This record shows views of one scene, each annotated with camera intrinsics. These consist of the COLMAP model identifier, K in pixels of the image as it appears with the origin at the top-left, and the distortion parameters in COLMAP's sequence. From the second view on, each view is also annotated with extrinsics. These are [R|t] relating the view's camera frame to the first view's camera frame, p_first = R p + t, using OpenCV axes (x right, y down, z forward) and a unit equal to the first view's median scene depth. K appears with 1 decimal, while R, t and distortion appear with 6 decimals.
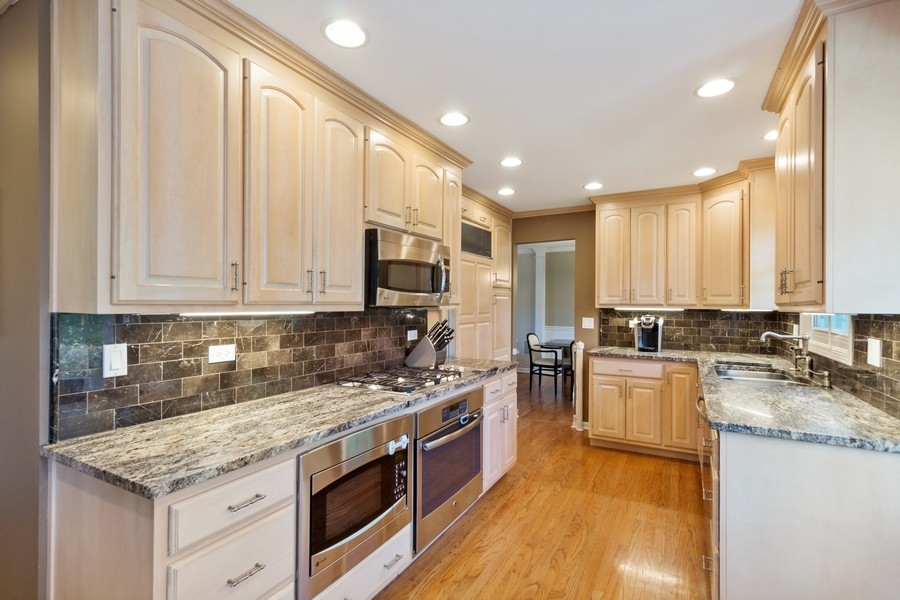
lens RADIAL K [[422.5, 0, 454.0], [0, 422.5, 309.6], [0, 0, 1]] dist [0.001304, 0.000342]
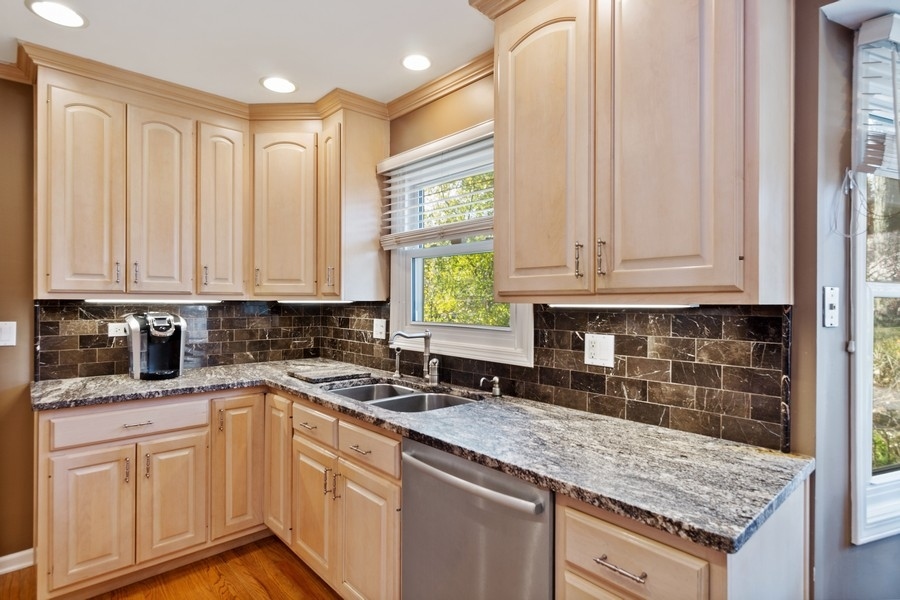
lens RADIAL K [[463.7, 0, 452.0], [0, 463.7, 301.9], [0, 0, 1]] dist [0.002357, 0.001087]
pose [[0.323156, -0.007340, 0.946317, 0.011709], [0.006125, 0.999965, 0.005665, -0.001200], [-0.946326, 0.003965, 0.323190, 0.464697]]
